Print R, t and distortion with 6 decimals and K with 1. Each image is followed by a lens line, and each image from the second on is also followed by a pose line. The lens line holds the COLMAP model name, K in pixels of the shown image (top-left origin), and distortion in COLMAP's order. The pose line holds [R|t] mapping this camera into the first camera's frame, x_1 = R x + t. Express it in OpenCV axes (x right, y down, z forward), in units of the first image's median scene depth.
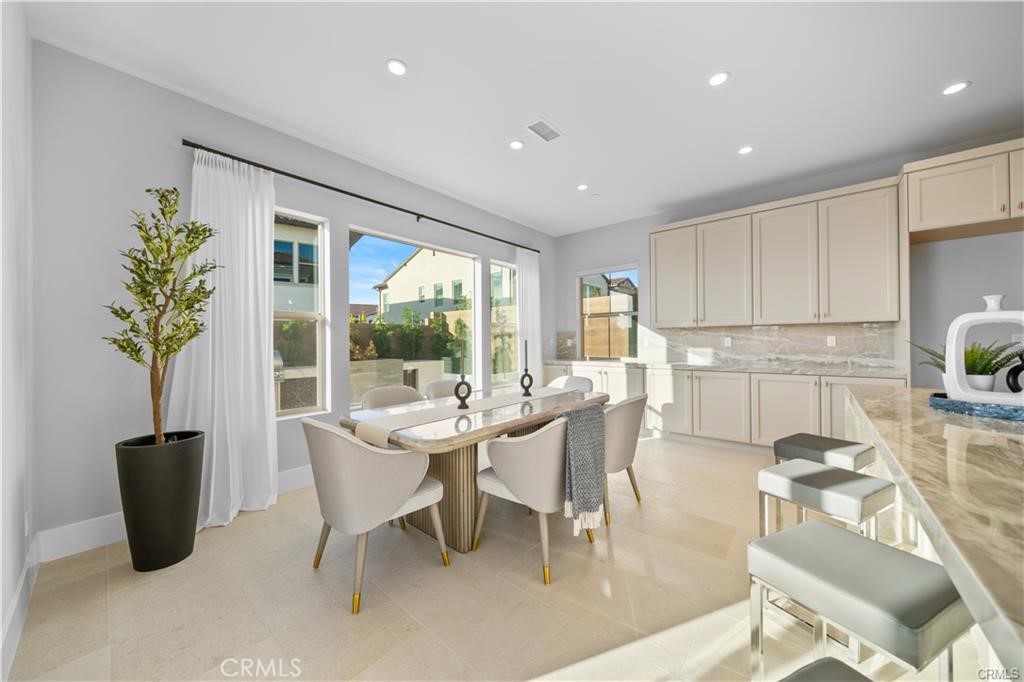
lens RADIAL K [[351.6, 0, 508.1], [0, 351.6, 340.9], [0, 0, 1]] dist [-0.007409, -0.000041]
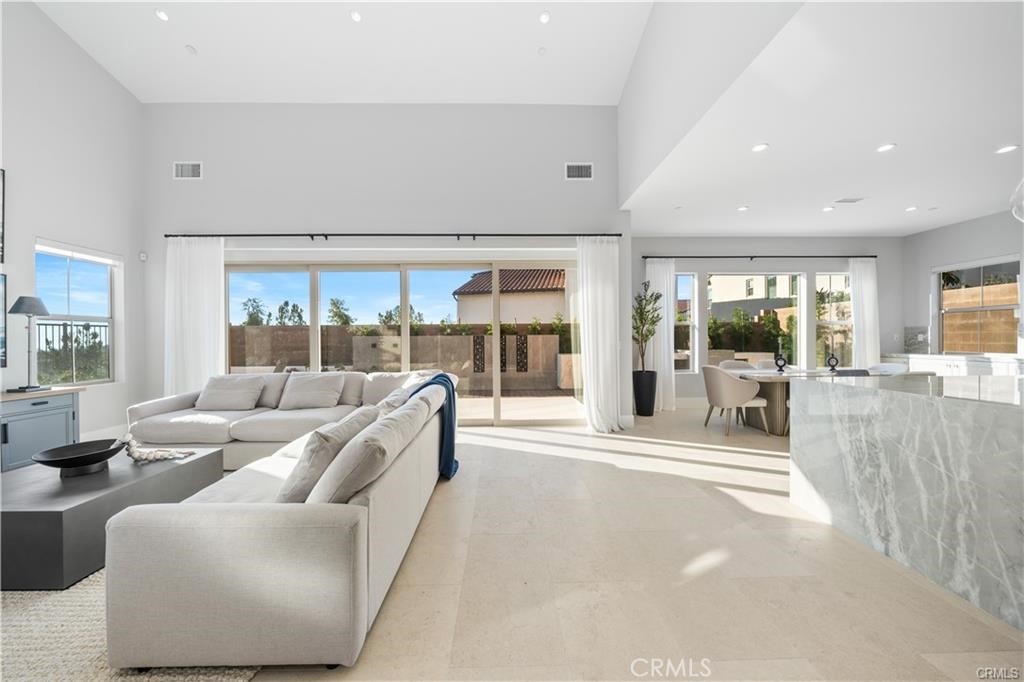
lens RADIAL K [[351.6, 0, 508.1], [0, 351.6, 340.9], [0, 0, 1]] dist [-0.007409, -0.000041]
pose [[0.666810, 0.009116, -0.745172, 0.136794], [0.001863, 0.999902, 0.013899, -0.001606], [0.745226, -0.010657, 0.666727, -0.623116]]
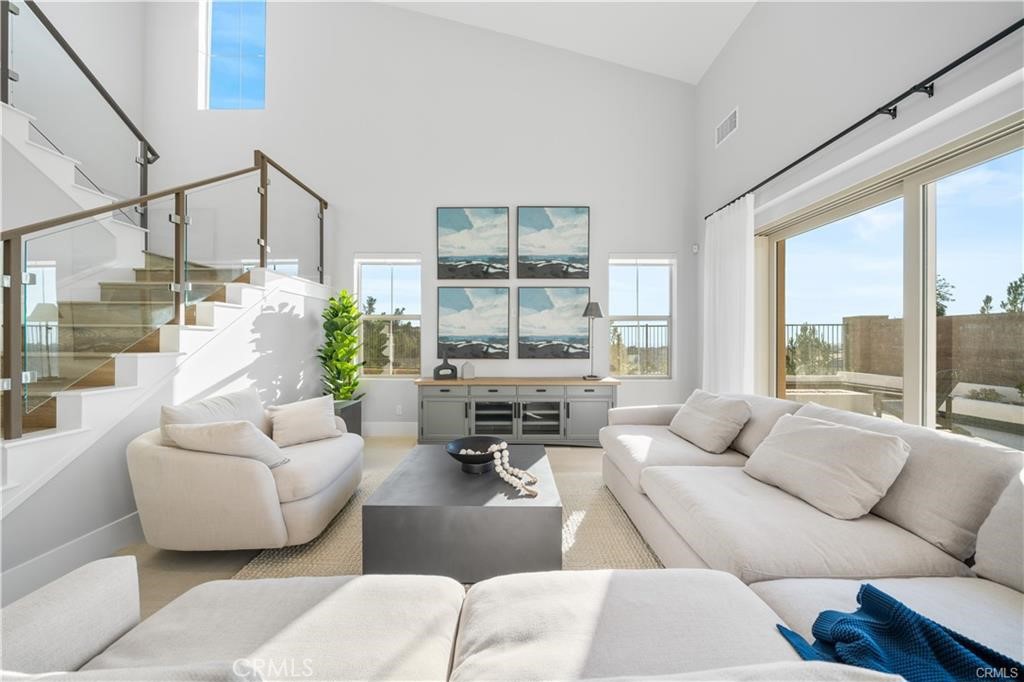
lens RADIAL K [[351.6, 0, 508.1], [0, 351.6, 340.9], [0, 0, 1]] dist [-0.007409, -0.000041]
pose [[-0.764263, 0.011380, -0.644805, -0.258391], [0.007315, 0.999933, 0.008977, 0.002026], [0.644863, 0.002144, -0.764295, -0.378353]]
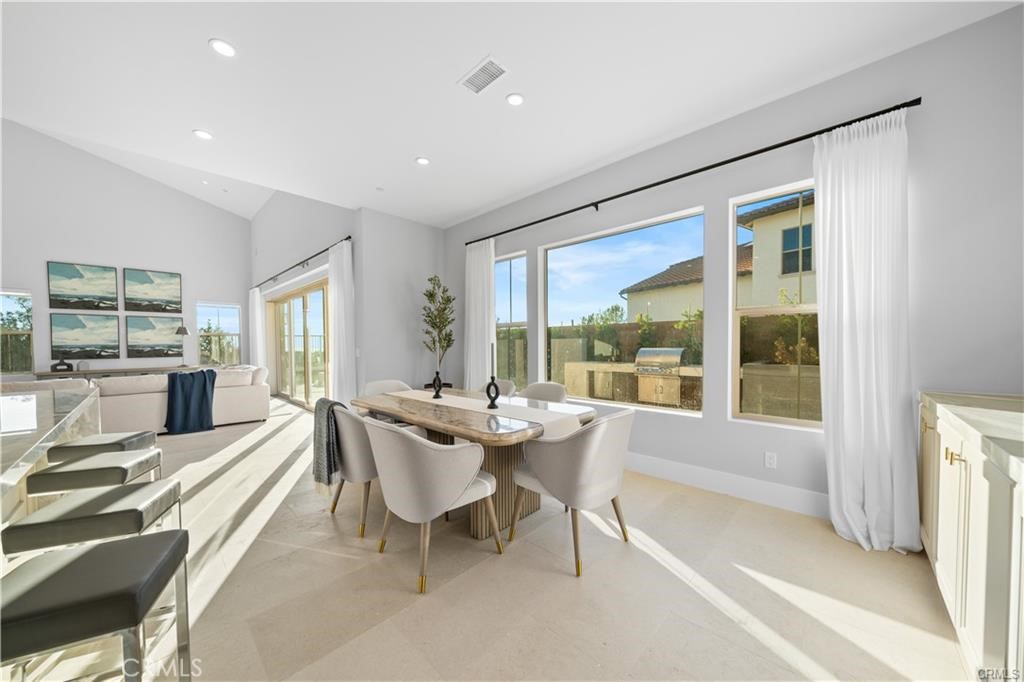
lens RADIAL K [[349.7, 0, 505.9], [0, 349.7, 352.3], [0, 0, 1]] dist [-0.007910, -0.000005]
pose [[-0.054293, 0.035344, -0.997899, 0.487764], [0.009841, 0.999344, 0.034860, -0.004927], [0.998477, -0.007927, -0.054605, 0.588380]]
